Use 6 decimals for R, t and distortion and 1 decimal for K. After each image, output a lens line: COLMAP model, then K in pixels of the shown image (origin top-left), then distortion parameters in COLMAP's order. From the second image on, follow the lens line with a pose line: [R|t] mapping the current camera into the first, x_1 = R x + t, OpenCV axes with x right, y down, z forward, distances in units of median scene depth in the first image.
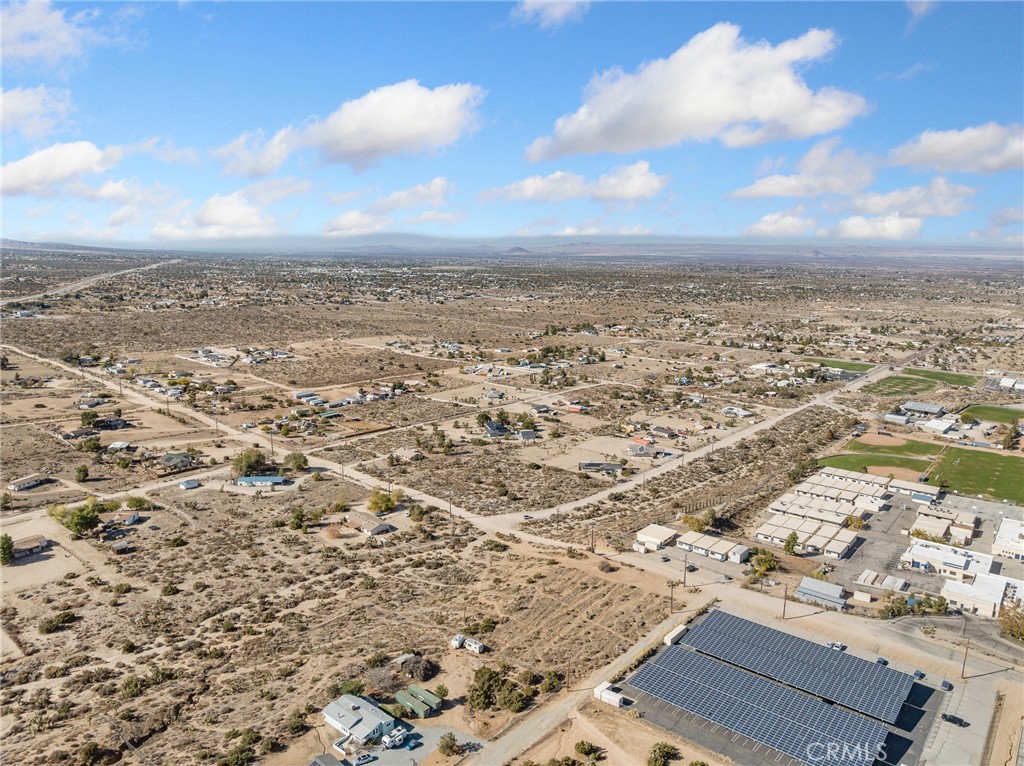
lens RADIAL K [[722.4, 0, 516.2], [0, 722.4, 380.1], [0, 0, 1]] dist [-0.034835, -0.006521]
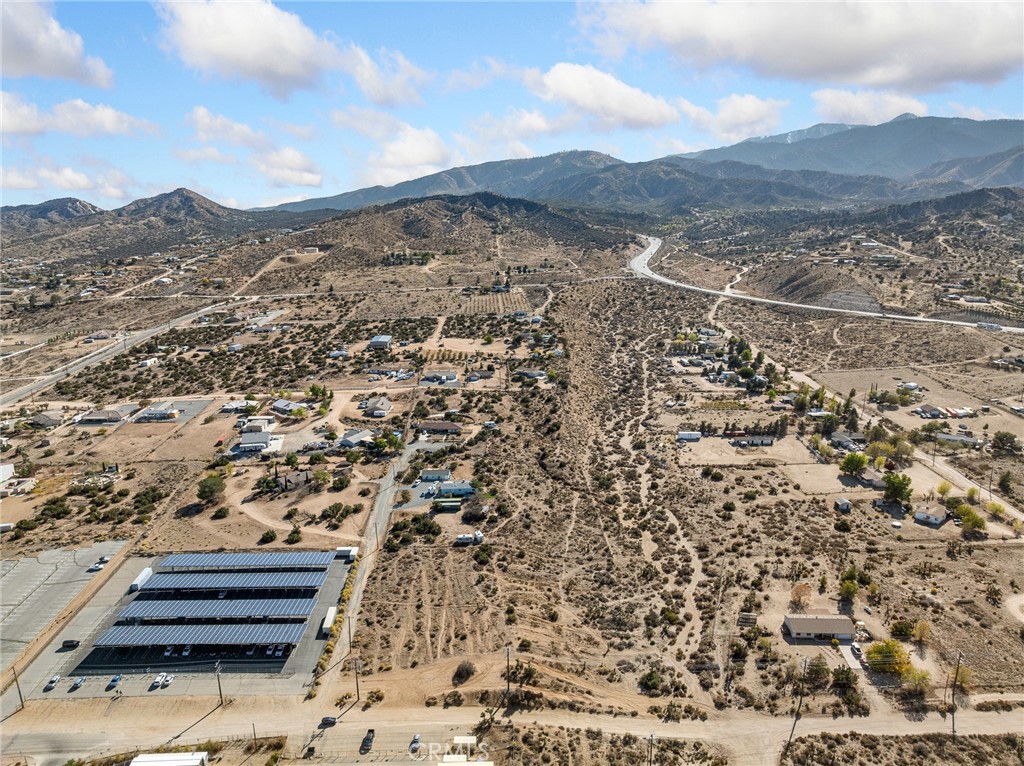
lens RADIAL K [[722.4, 0, 516.2], [0, 722.4, 380.1], [0, 0, 1]] dist [-0.034835, -0.006521]
pose [[-0.744615, 0.156295, -0.648938, 0.395612], [-0.127046, 0.921243, 0.367656, -0.221987], [0.655292, 0.356207, -0.666115, 1.087871]]
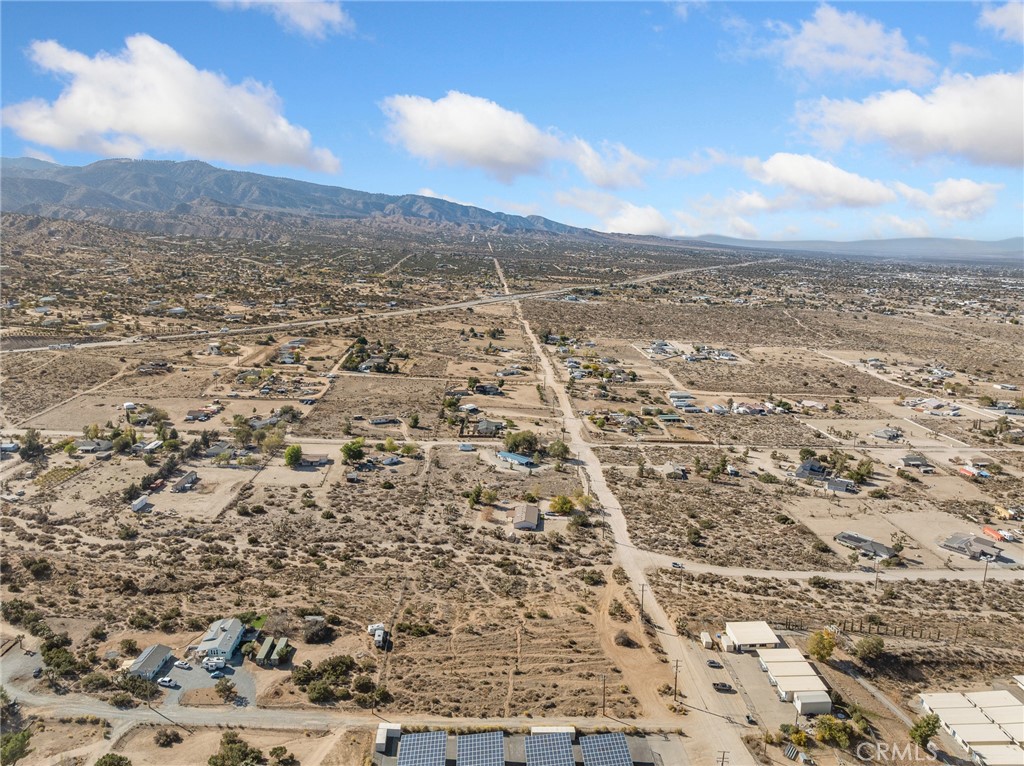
lens RADIAL K [[722.4, 0, 516.2], [0, 722.4, 380.1], [0, 0, 1]] dist [-0.034835, -0.006521]
pose [[0.679796, 0.146382, -0.718644, 0.452465], [-0.146943, 0.987195, 0.062084, -0.050576], [0.718530, 0.063395, 0.692601, 0.246993]]
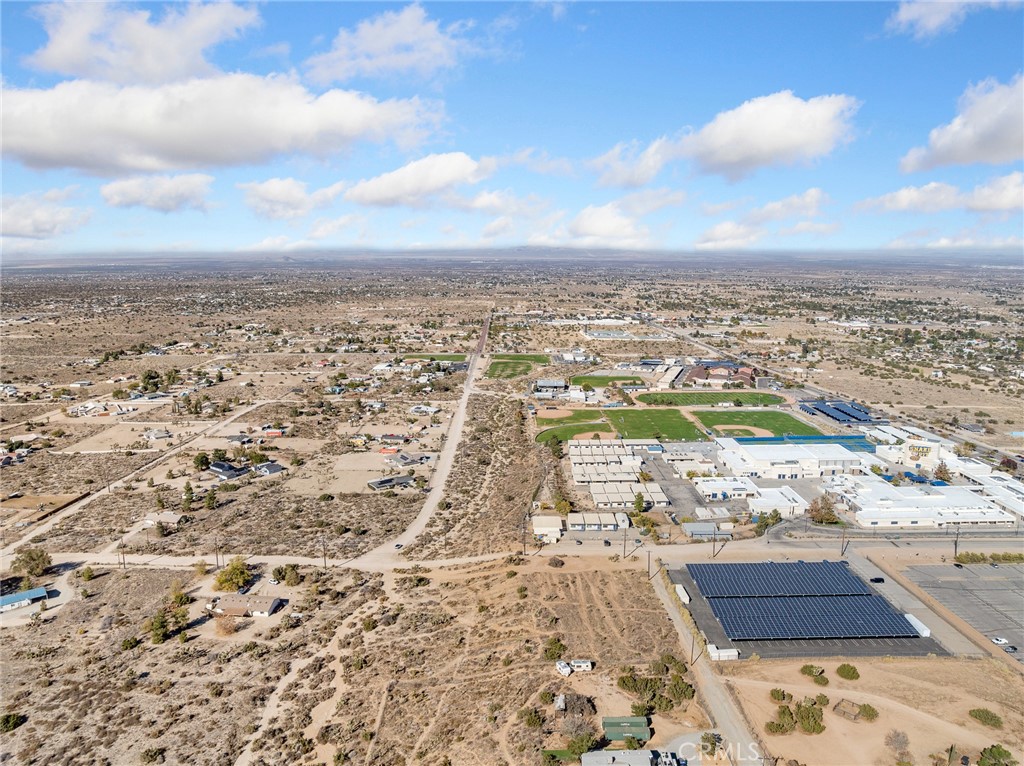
lens RADIAL K [[722.4, 0, 516.2], [0, 722.4, 380.1], [0, 0, 1]] dist [-0.034835, -0.006521]
pose [[0.760860, -0.123782, 0.637001, -0.416079], [0.129343, 0.990869, 0.038053, -0.035044], [-0.635895, 0.053439, 0.769923, 0.175710]]
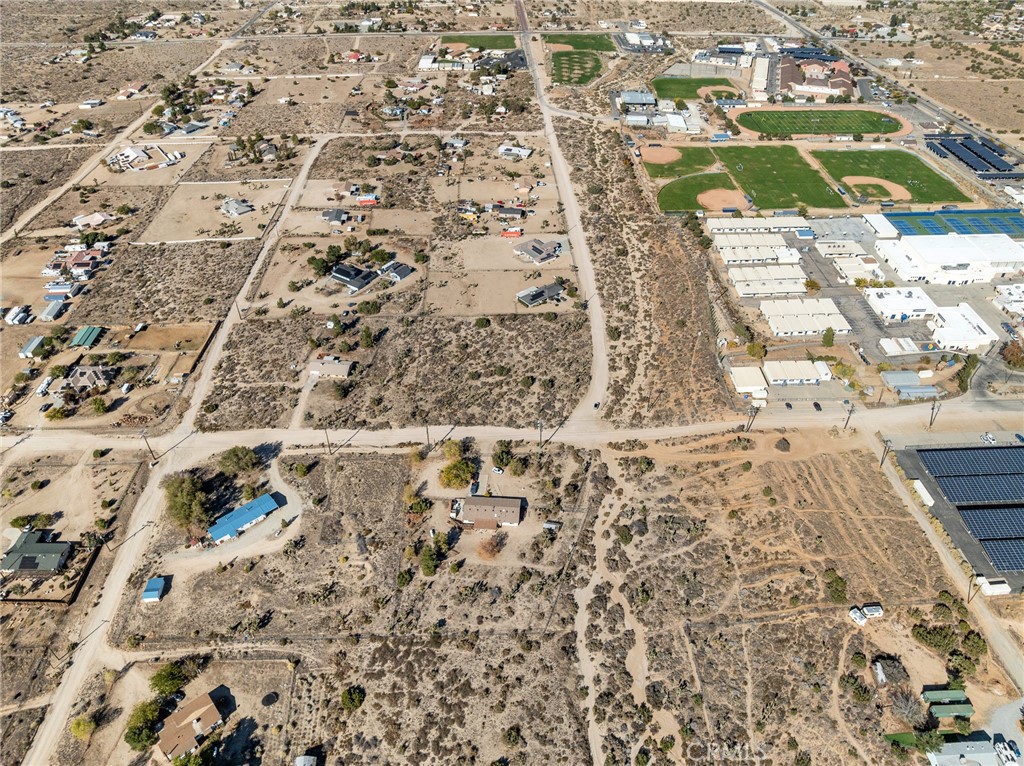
lens RADIAL K [[722.4, 0, 516.2], [0, 722.4, 380.1], [0, 0, 1]] dist [-0.034835, -0.006521]
pose [[0.741107, -0.428688, 0.516708, -0.489025], [0.133965, 0.848557, 0.511864, -0.296746], [-0.657886, -0.310125, 0.686301, 0.445382]]
